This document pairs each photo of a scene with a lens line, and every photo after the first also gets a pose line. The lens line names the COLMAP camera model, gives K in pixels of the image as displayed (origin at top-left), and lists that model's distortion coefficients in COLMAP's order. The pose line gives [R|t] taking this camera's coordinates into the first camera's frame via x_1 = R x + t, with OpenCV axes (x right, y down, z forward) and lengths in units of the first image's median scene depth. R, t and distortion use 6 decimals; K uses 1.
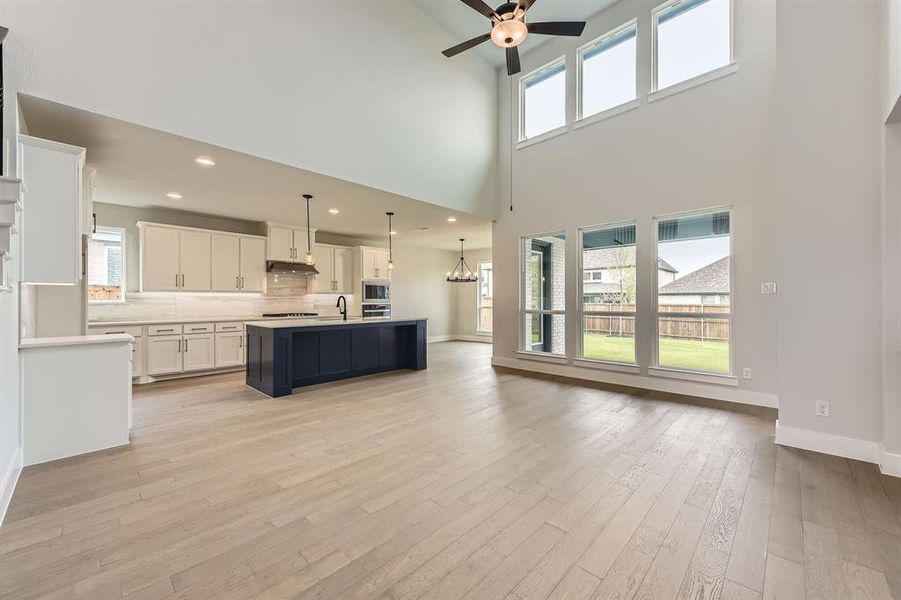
lens RADIAL K [[352.6, 0, 448.4], [0, 352.6, 299.4], [0, 0, 1]] dist [0.007869, -0.000200]
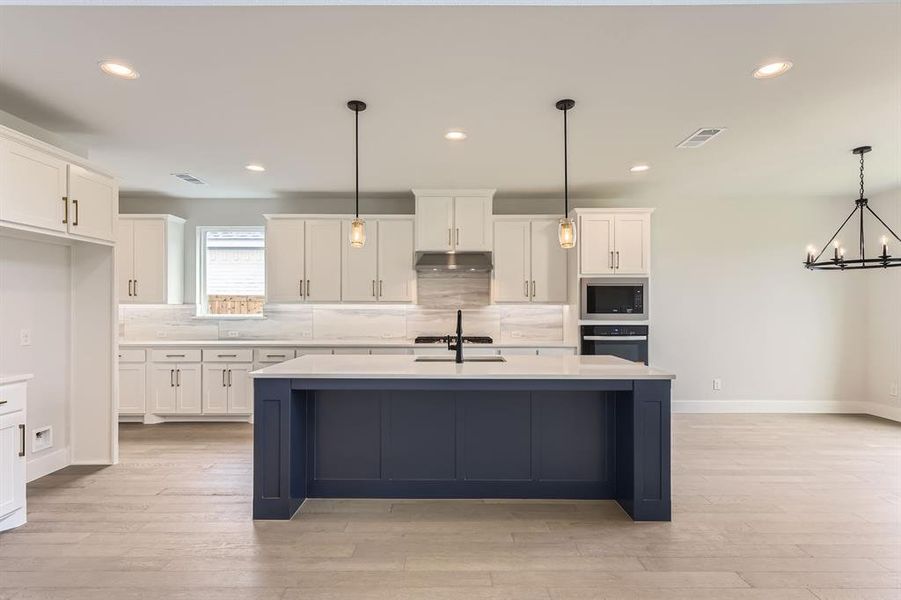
lens RADIAL K [[436.3, 0, 450.1], [0, 436.3, 310.2], [0, 0, 1]] dist [0.002536, 0.000044]
pose [[0.693600, 0.006226, -0.720333, 0.093391], [-0.001187, 0.999971, 0.007500, -0.013111], [0.720359, -0.004347, 0.693588, 0.528260]]
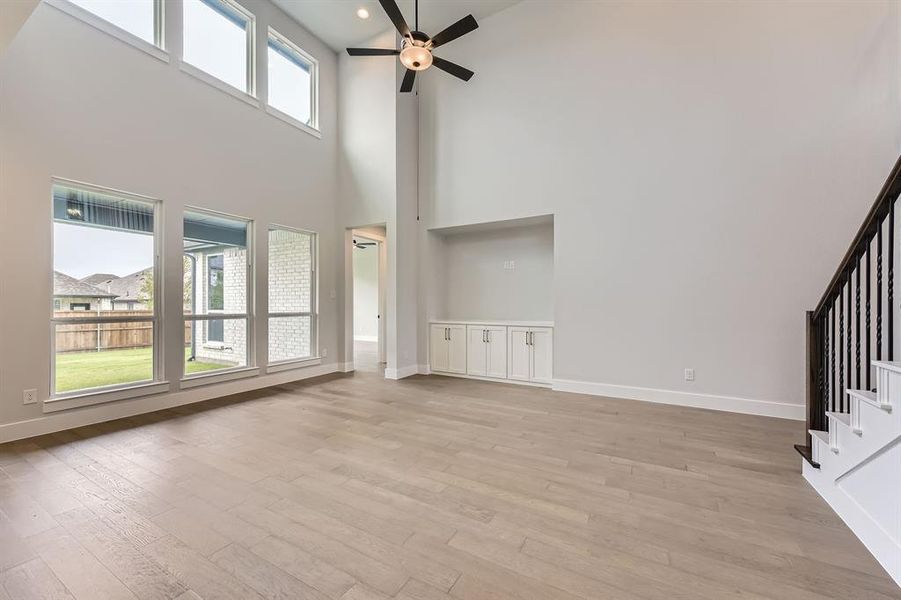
lens RADIAL K [[353.6, 0, 452.8], [0, 353.6, 304.8], [0, 0, 1]] dist [0.010024, -0.000071]
pose [[-0.247172, 0.002352, 0.968969, -0.434851], [-0.004327, 0.999984, -0.003531, 0.009823], [-0.968962, -0.005065, -0.247158, 0.546447]]
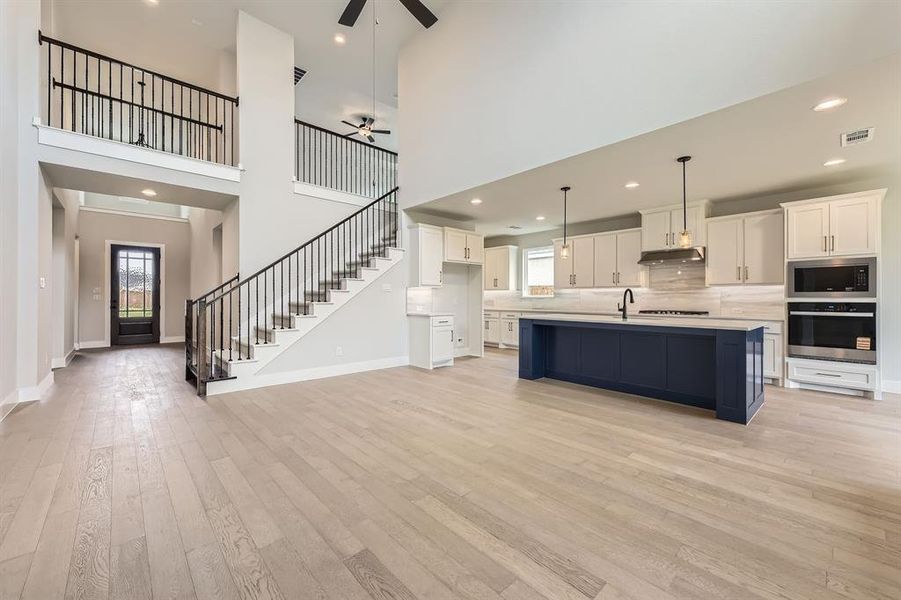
lens RADIAL K [[354.5, 0, 449.5], [0, 354.5, 299.0], [0, 0, 1]] dist [0.001313, -0.000367]
pose [[-0.063810, 0.005796, -0.997945, 0.472287], [0.001077, 0.999983, 0.005739, 0.007111], [0.997962, -0.000708, -0.063815, 0.576715]]
